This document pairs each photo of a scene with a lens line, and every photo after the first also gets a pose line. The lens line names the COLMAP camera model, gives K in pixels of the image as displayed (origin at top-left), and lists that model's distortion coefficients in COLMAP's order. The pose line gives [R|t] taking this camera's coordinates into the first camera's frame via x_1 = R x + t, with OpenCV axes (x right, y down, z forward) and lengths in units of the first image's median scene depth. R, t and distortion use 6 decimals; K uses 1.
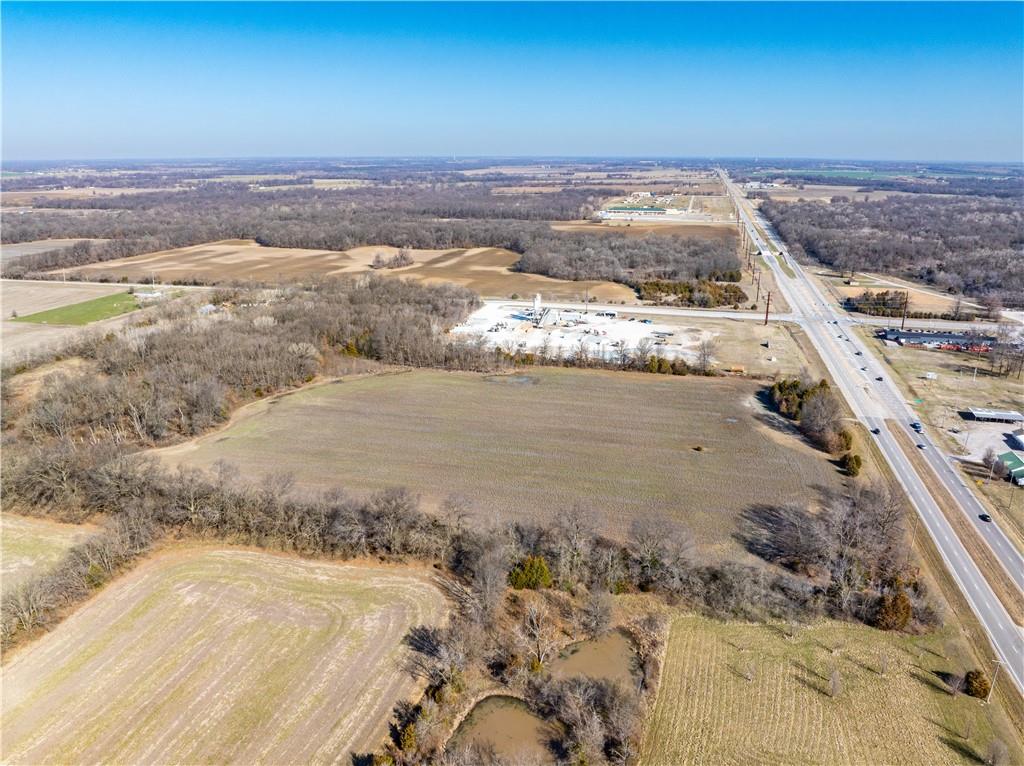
lens RADIAL K [[762.5, 0, 512.0], [0, 762.5, 383.0], [0, 0, 1]] dist [-0.041072, -0.001689]
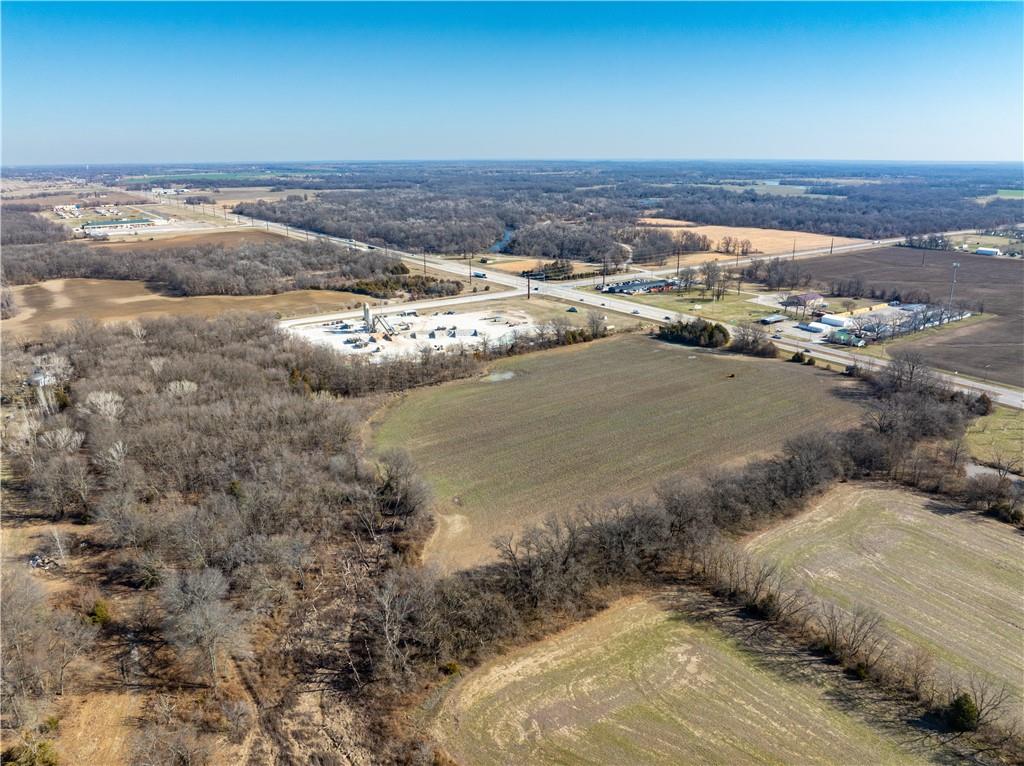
lens RADIAL K [[762.5, 0, 512.0], [0, 762.5, 383.0], [0, 0, 1]] dist [-0.041072, -0.001689]
pose [[0.616526, -0.227979, 0.753606, -0.868196], [0.231918, 0.967279, 0.102887, -0.111036], [-0.752403, 0.111342, 0.649225, 0.375566]]
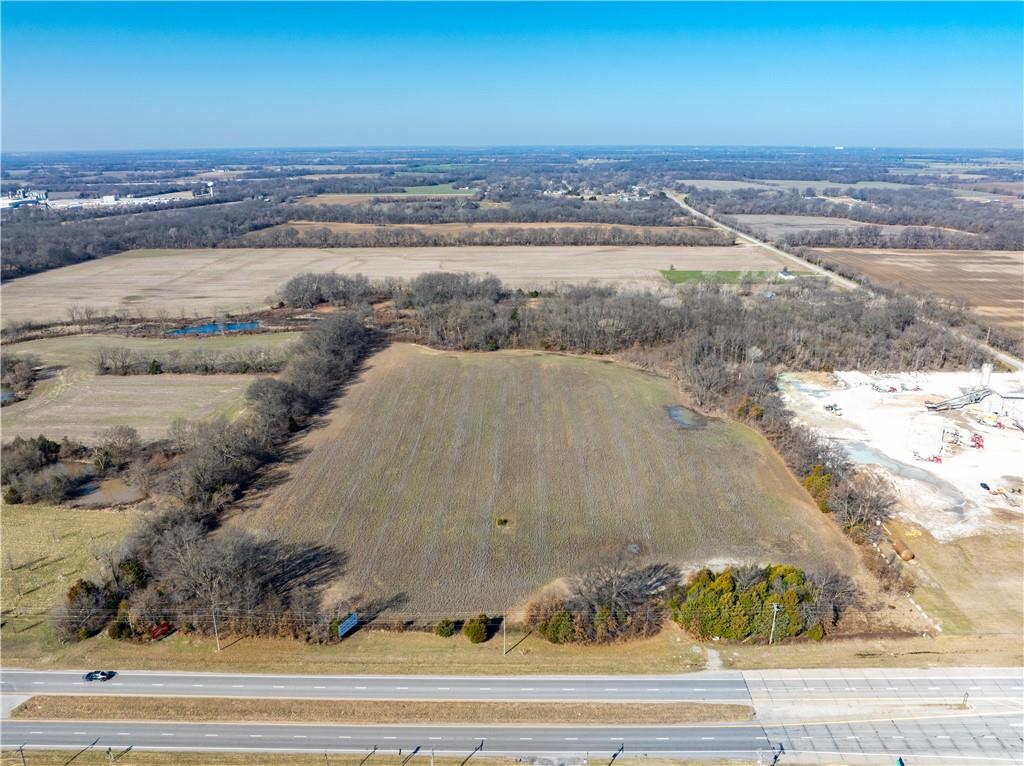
lens RADIAL K [[762.5, 0, 512.0], [0, 762.5, 383.0], [0, 0, 1]] dist [-0.041072, -0.001689]
pose [[0.205119, 0.296740, -0.932669, 0.846926], [-0.277763, 0.931400, 0.235249, -0.215939], [0.938496, 0.210807, 0.273471, 0.676567]]
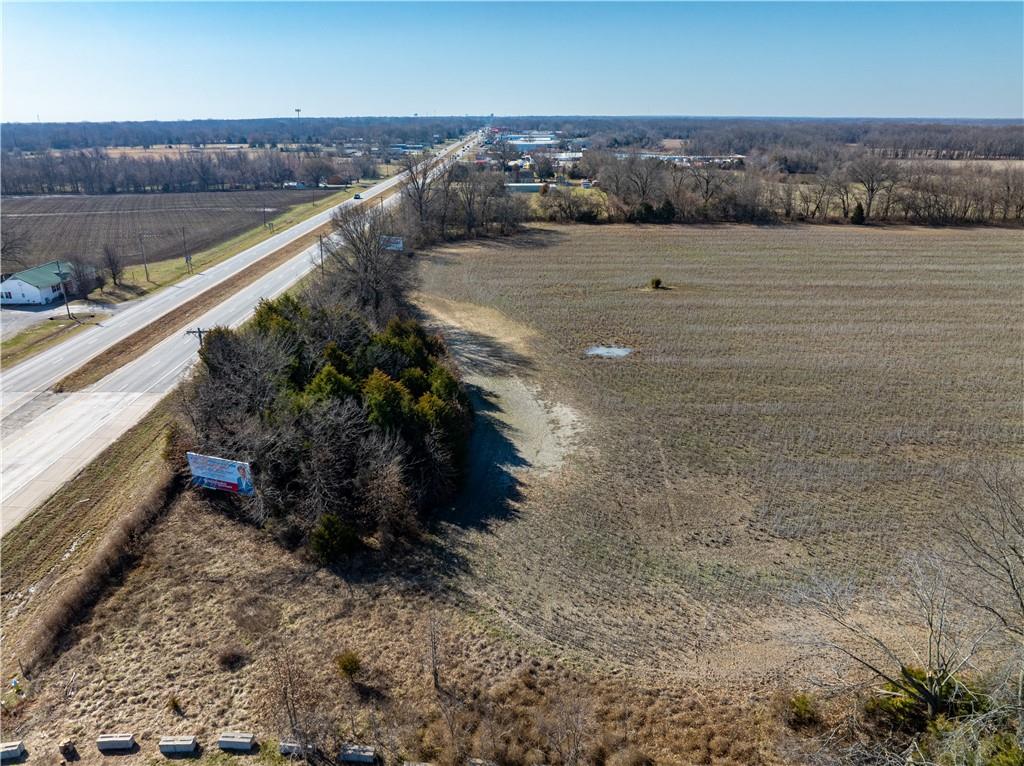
lens RADIAL K [[762.5, 0, 512.0], [0, 762.5, 383.0], [0, 0, 1]] dist [-0.041072, -0.001689]
pose [[-0.974265, 0.065641, -0.215635, 0.391516], [-0.075368, 0.806730, 0.586094, -0.120084], [0.212431, 0.587263, -0.781022, 1.230691]]
